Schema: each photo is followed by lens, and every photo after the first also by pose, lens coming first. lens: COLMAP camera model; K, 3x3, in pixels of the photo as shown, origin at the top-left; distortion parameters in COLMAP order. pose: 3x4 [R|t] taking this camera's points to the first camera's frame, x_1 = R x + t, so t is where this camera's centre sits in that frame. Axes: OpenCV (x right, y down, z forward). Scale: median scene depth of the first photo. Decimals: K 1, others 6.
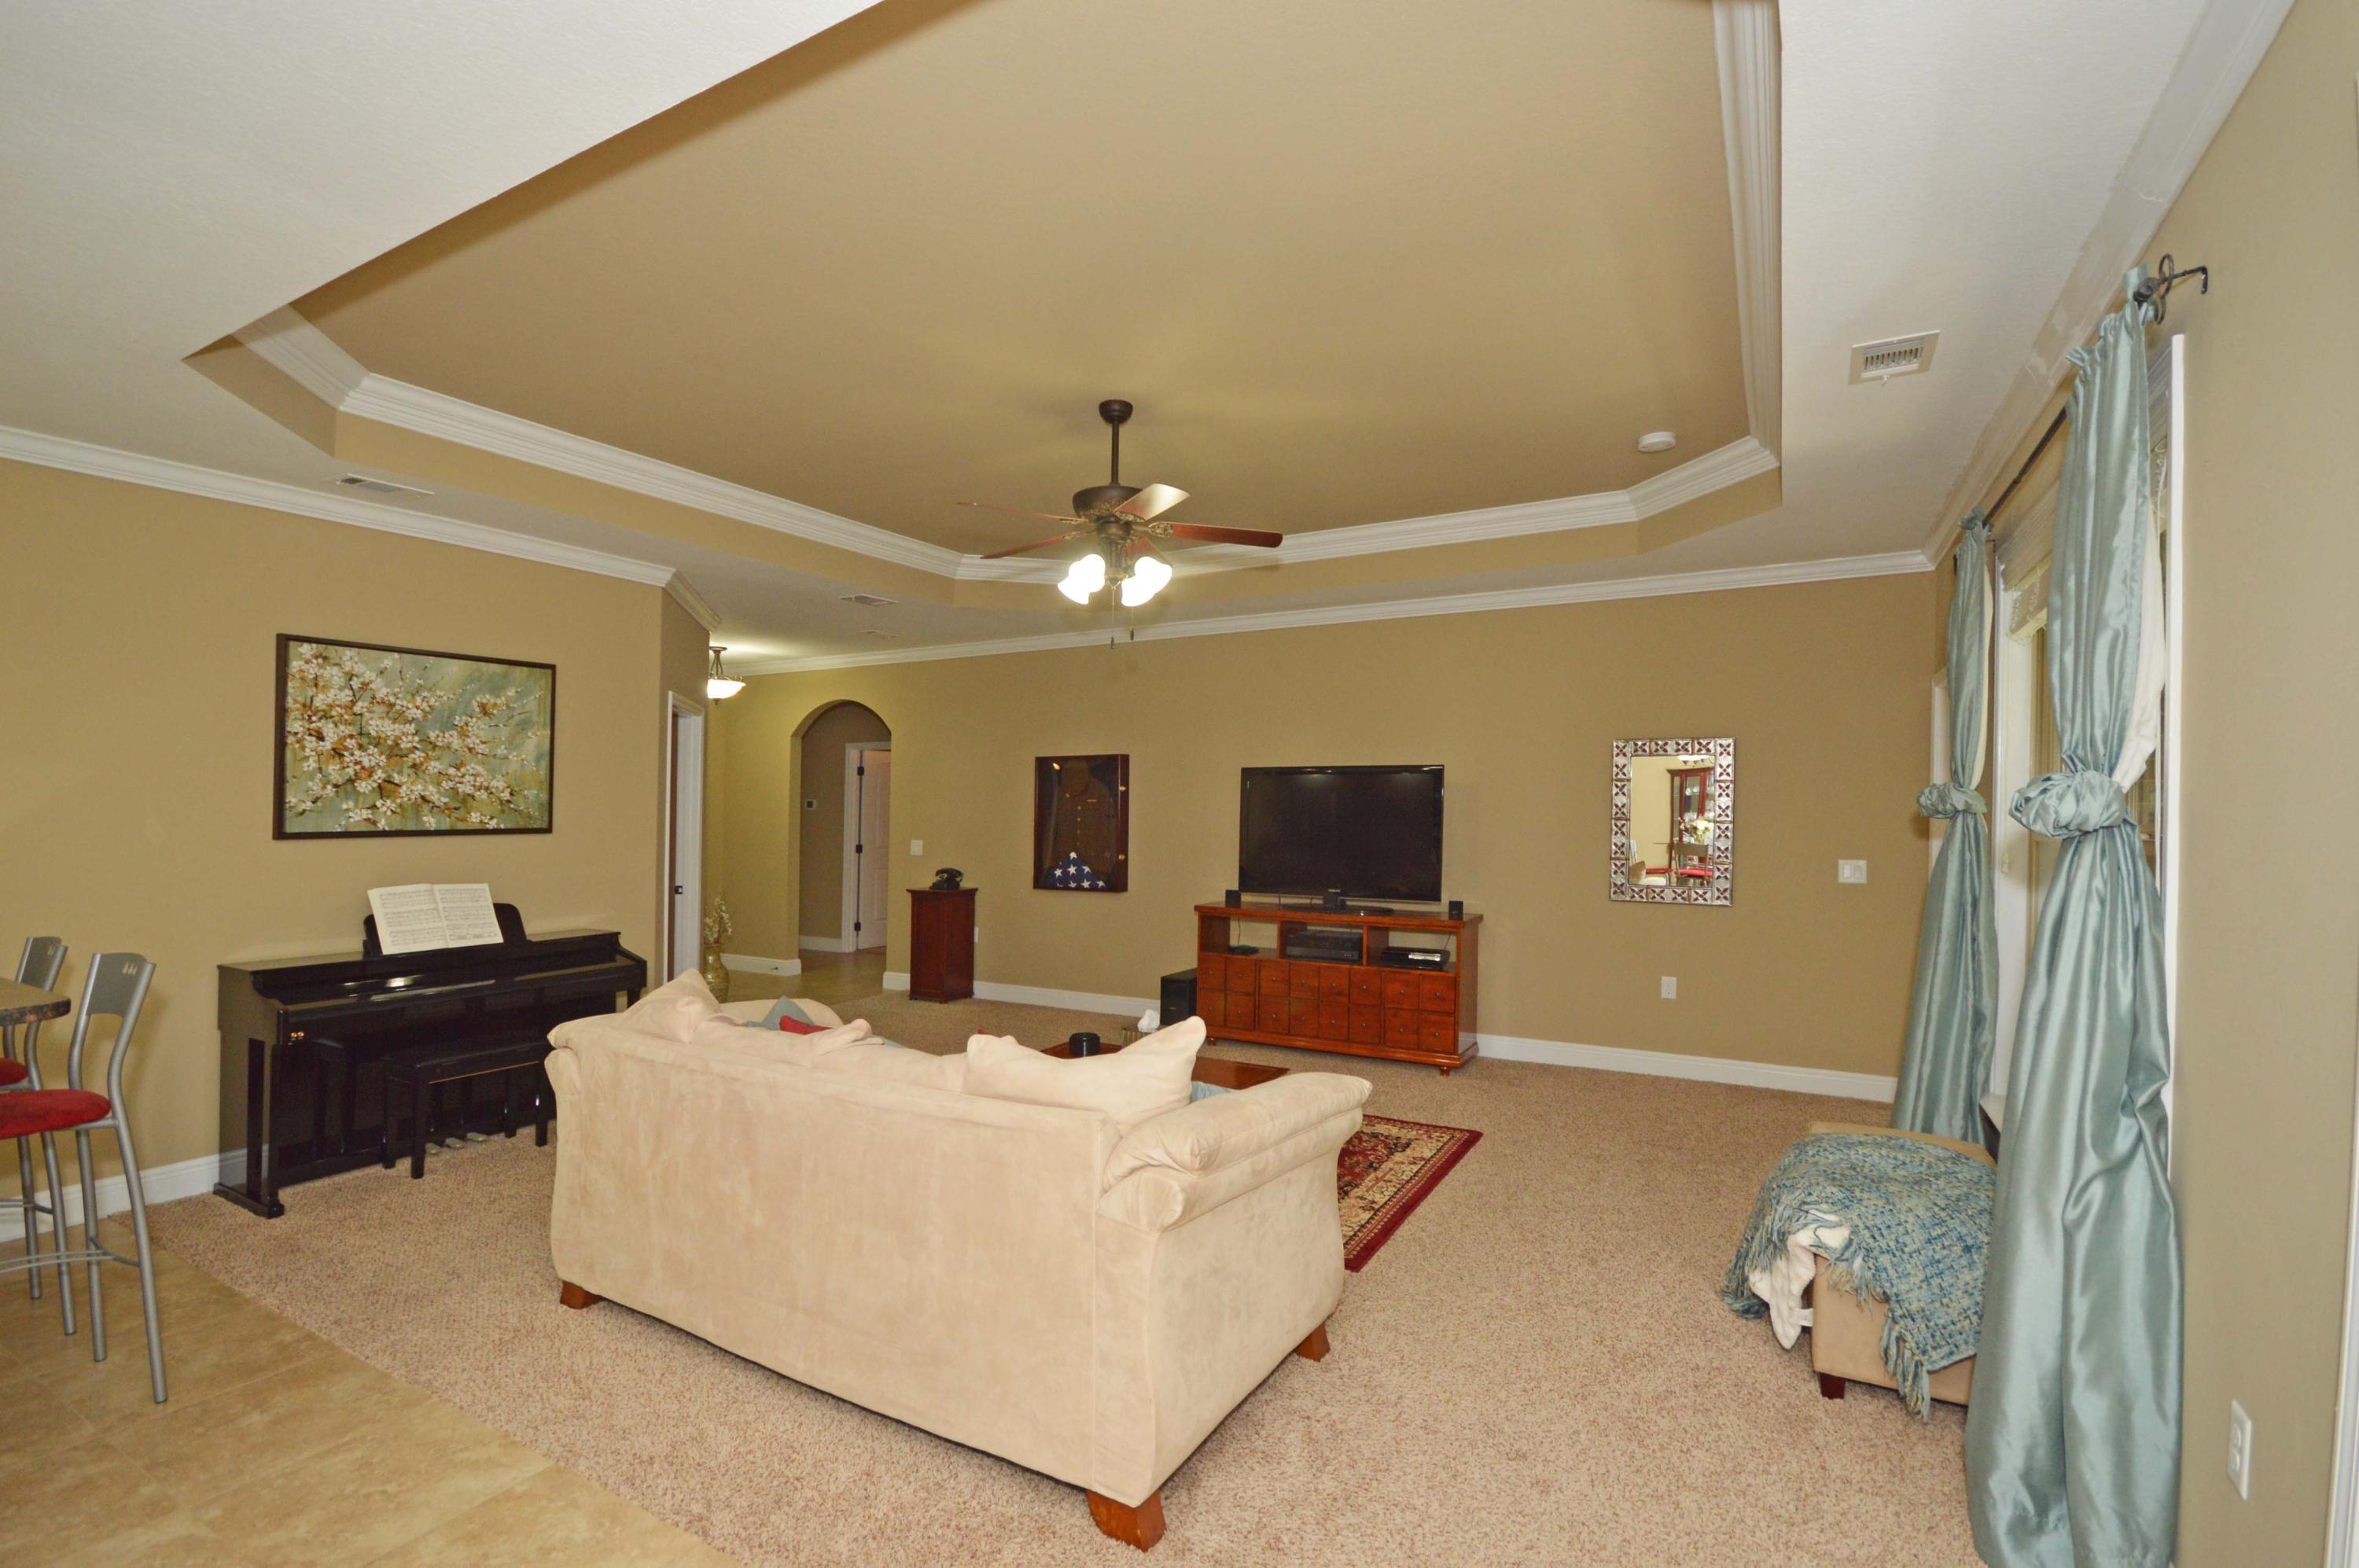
lens RADIAL K [[1048.8, 0, 1180.8], [0, 1048.8, 793.6], [0, 0, 1]] dist [-0.005138, -0.002039]
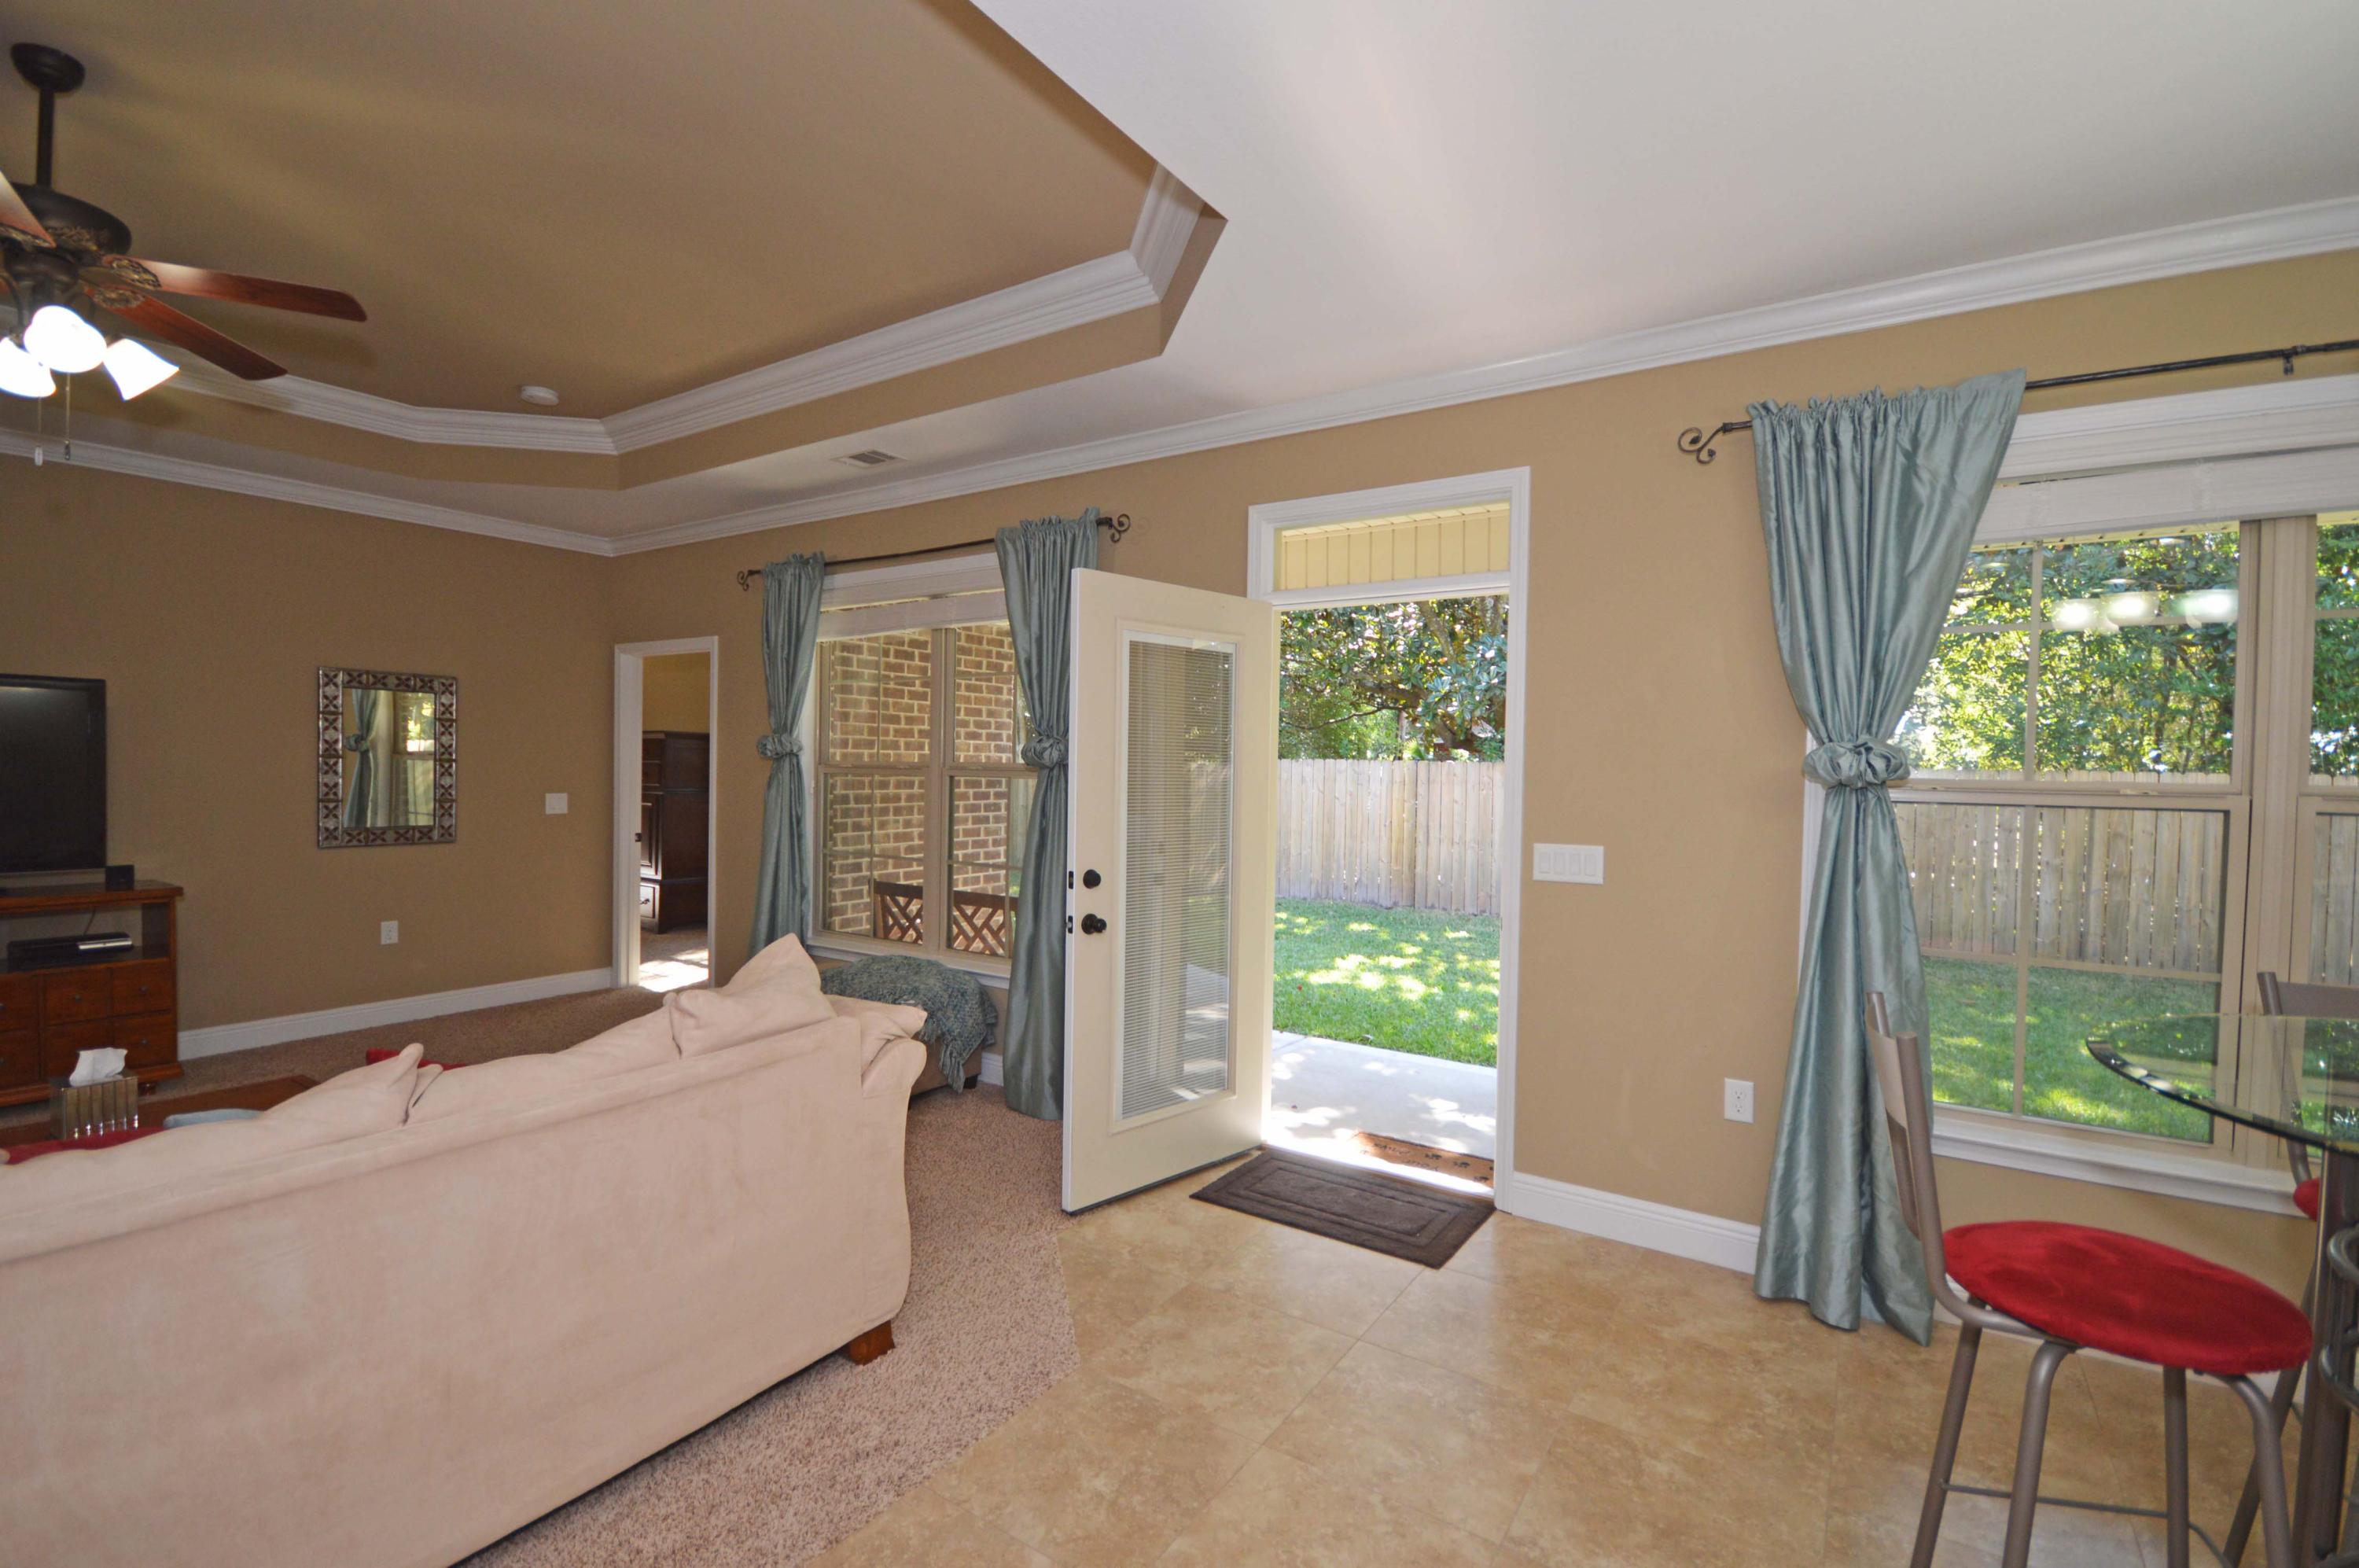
lens RADIAL K [[1048.8, 0, 1170.2], [0, 1048.8, 796.9], [0, 0, 1]] dist [-0.005138, -0.002039]
pose [[0.073359, -0.029347, 0.996874, -0.491644], [-0.026285, 0.999163, 0.031349, 0.013445], [-0.996959, -0.028503, 0.072526, 0.247741]]
